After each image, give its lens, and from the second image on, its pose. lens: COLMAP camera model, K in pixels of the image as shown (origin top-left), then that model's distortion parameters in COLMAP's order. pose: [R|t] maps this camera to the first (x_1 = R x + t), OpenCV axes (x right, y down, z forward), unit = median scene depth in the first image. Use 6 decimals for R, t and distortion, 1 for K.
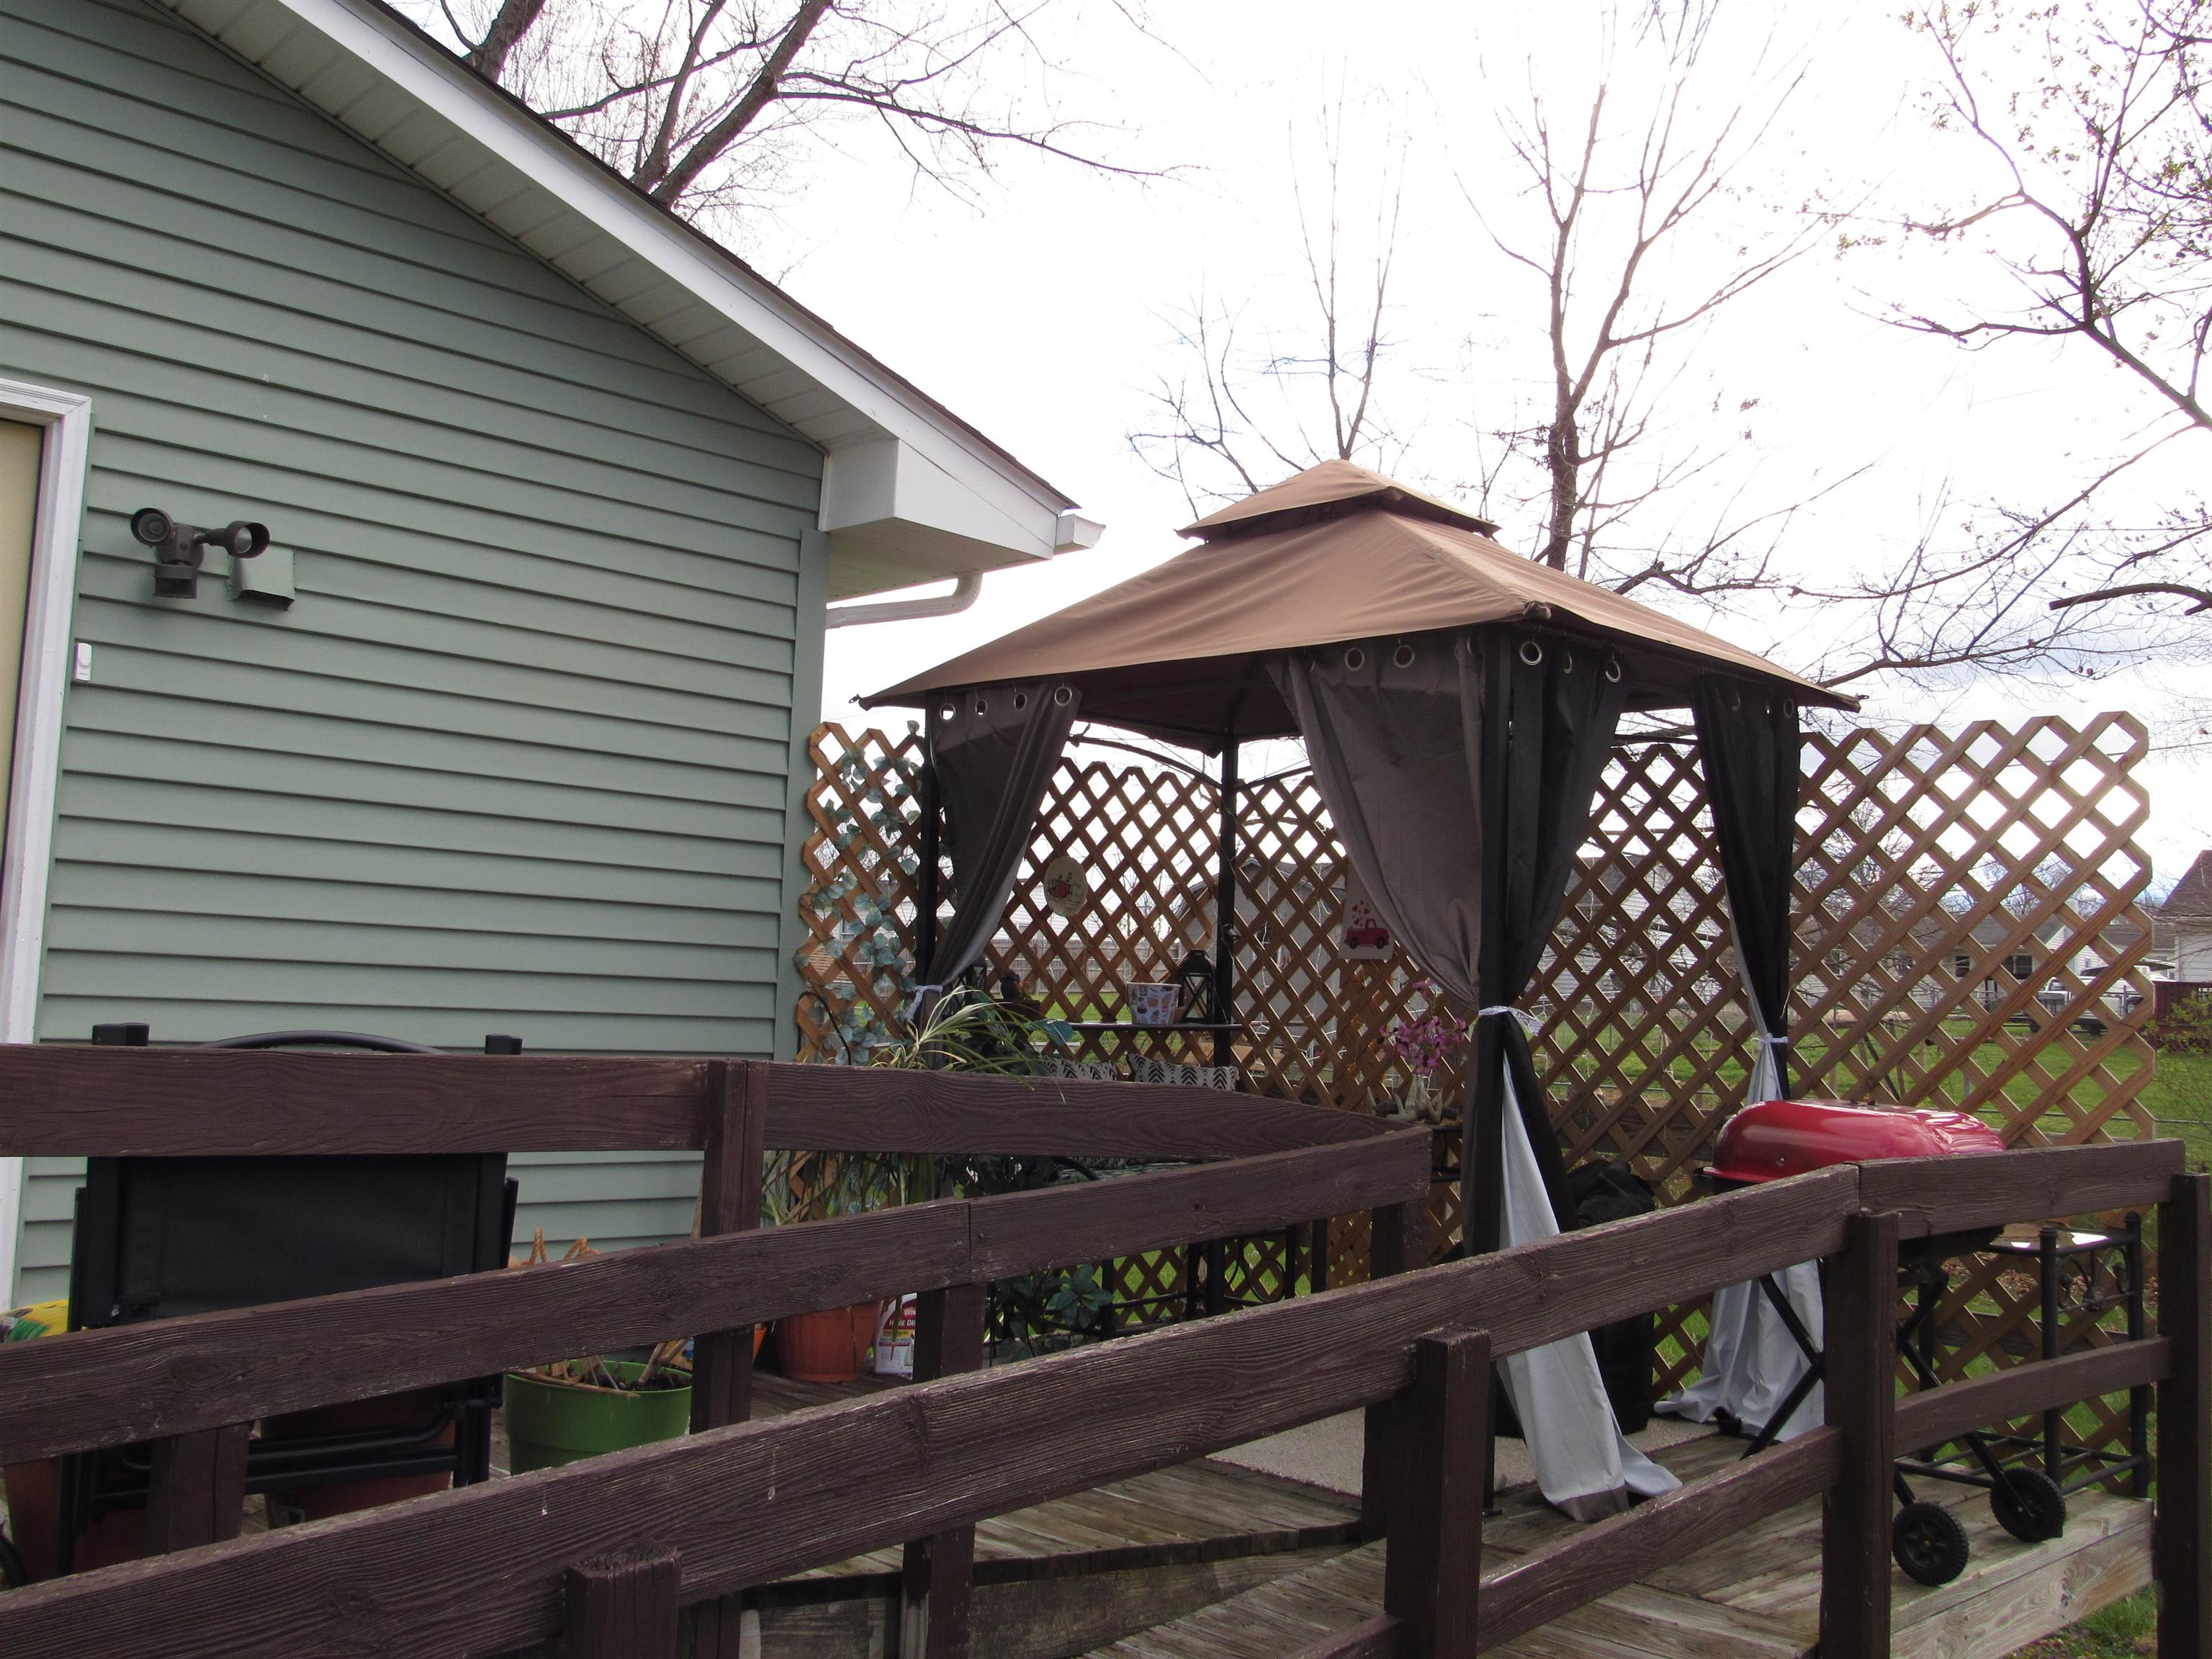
lens RADIAL K [[2028.0, 0, 1106.5], [0, 2028.0, 823.7], [0, 0, 1]] dist [-0.010641, 0.000000]
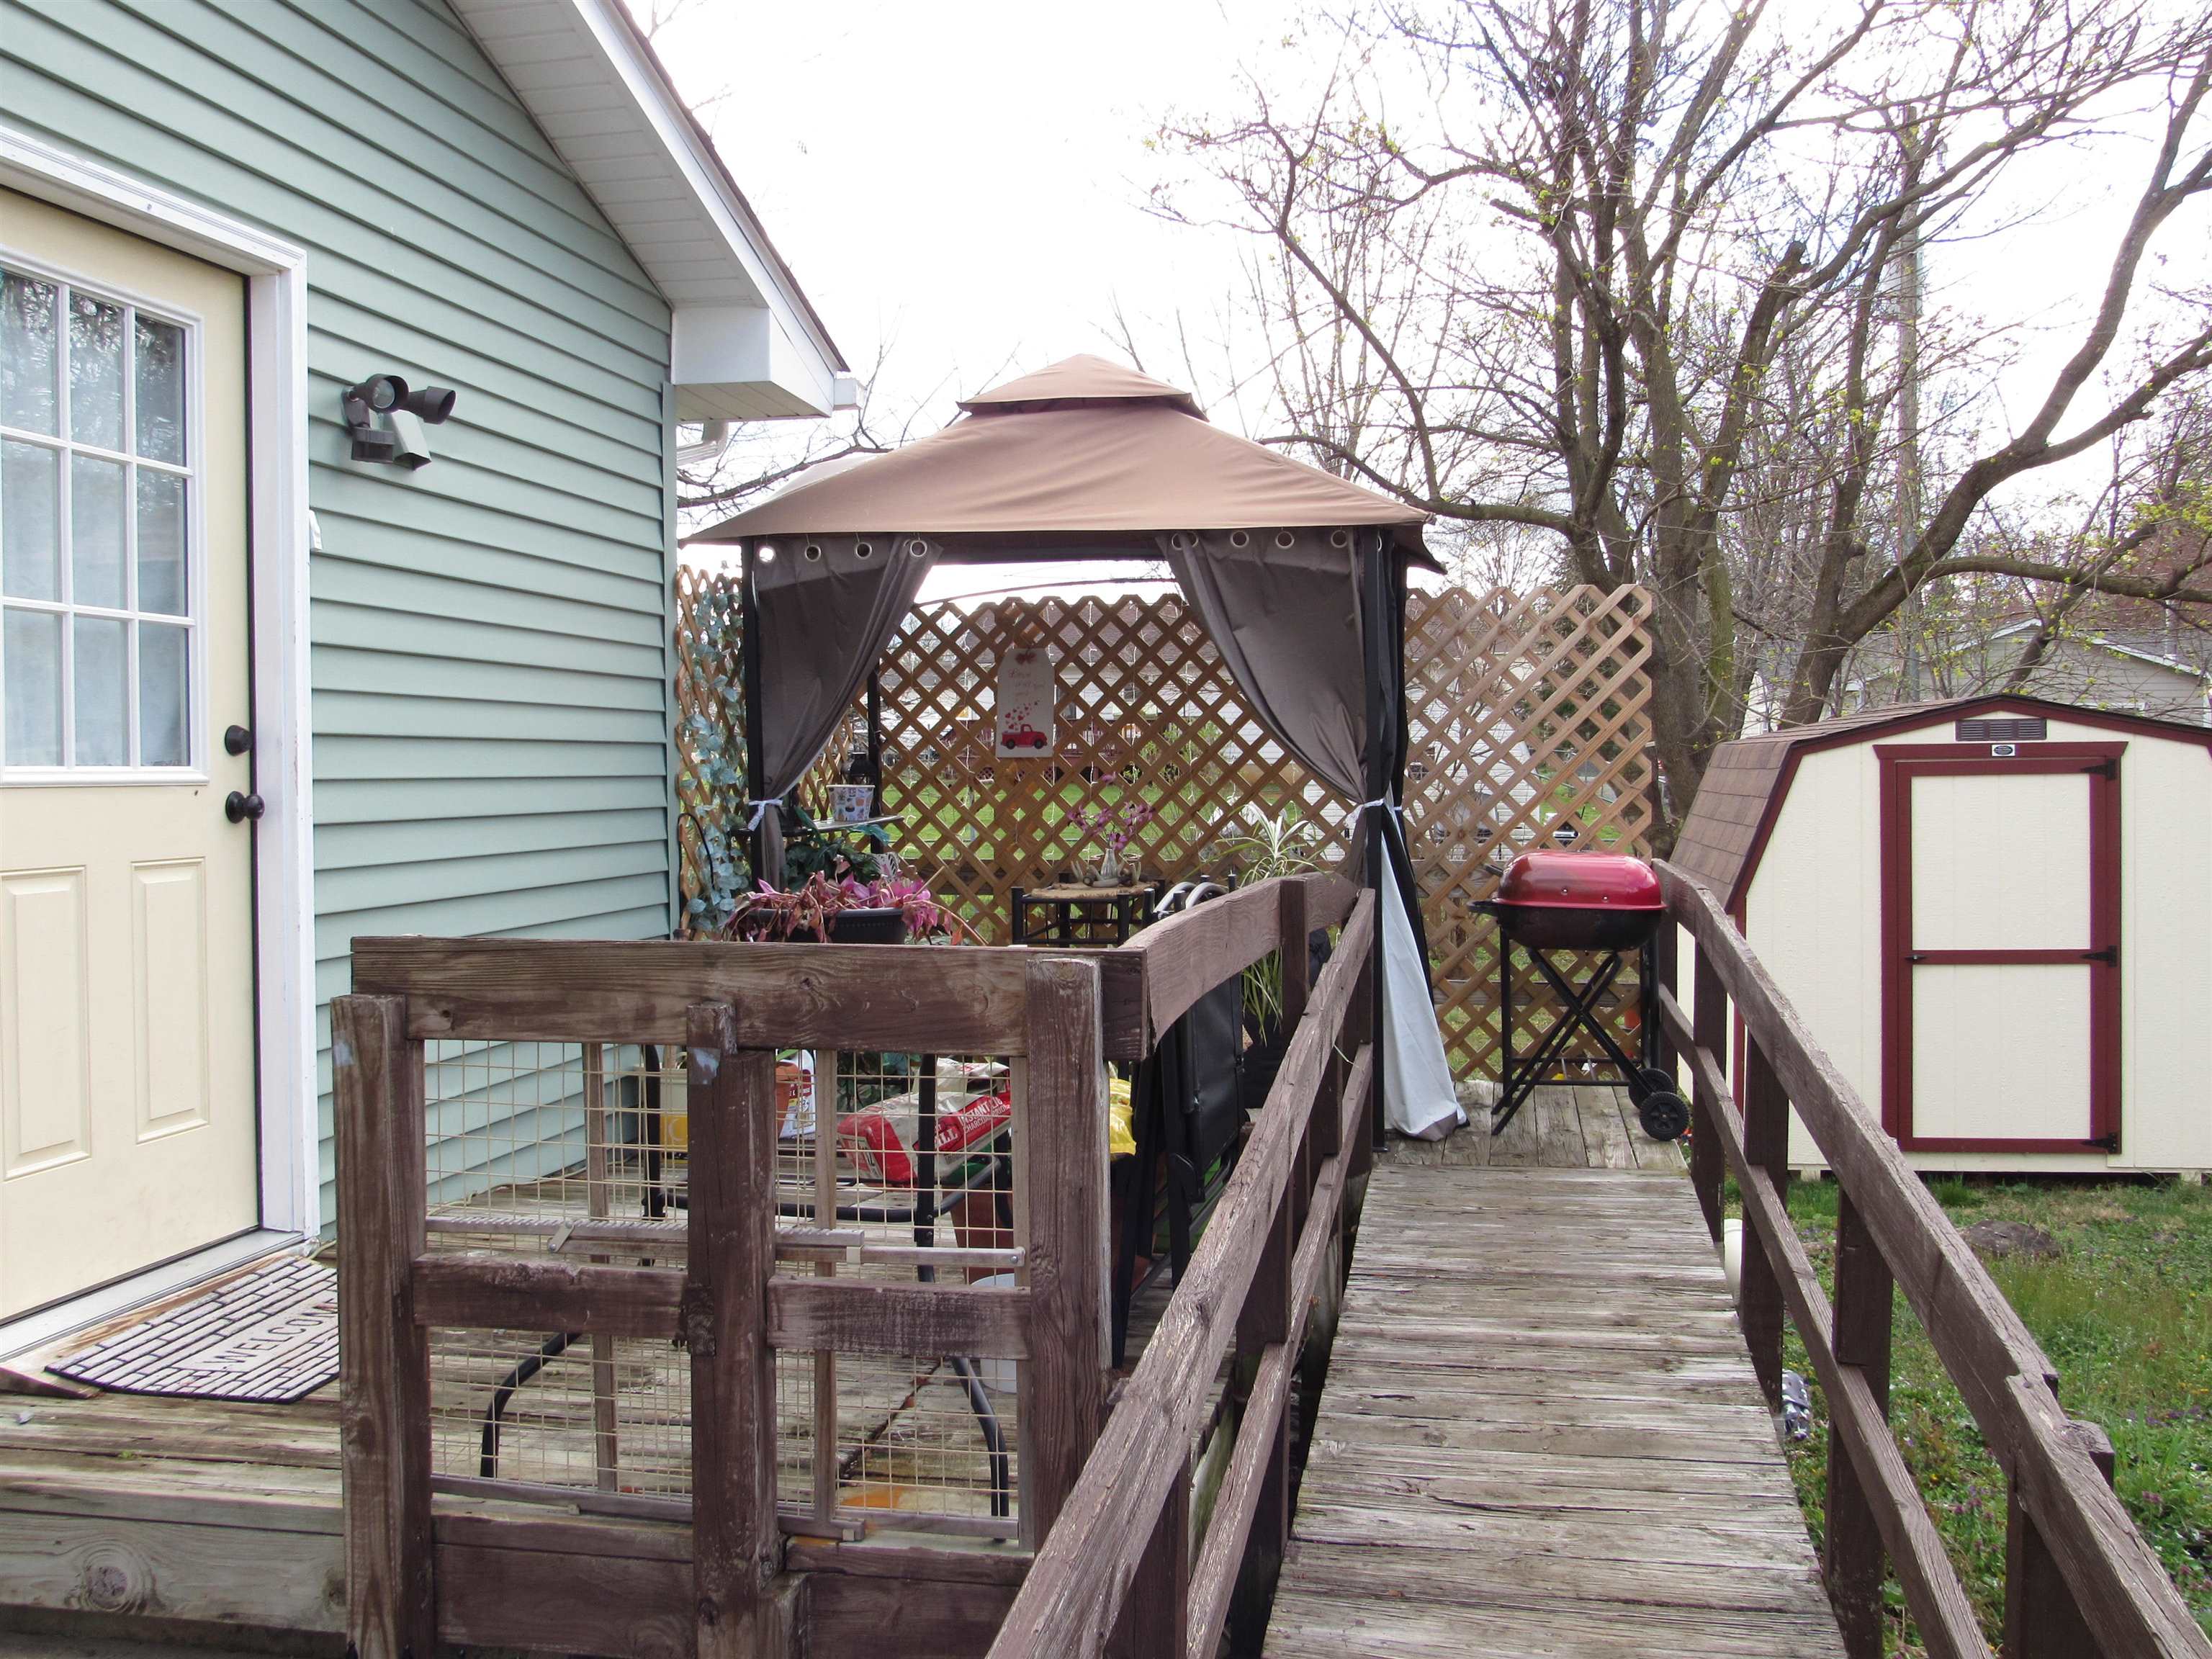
lens RADIAL K [[2028.0, 0, 1100.0], [0, 2028.0, 832.6], [0, 0, 1]] dist [-0.010641, 0.000000]
pose [[0.813554, -0.065325, 0.577808, -0.595968], [-0.011676, 0.991634, 0.128551, -0.050194], [-0.581372, -0.111330, 0.805985, -0.019443]]
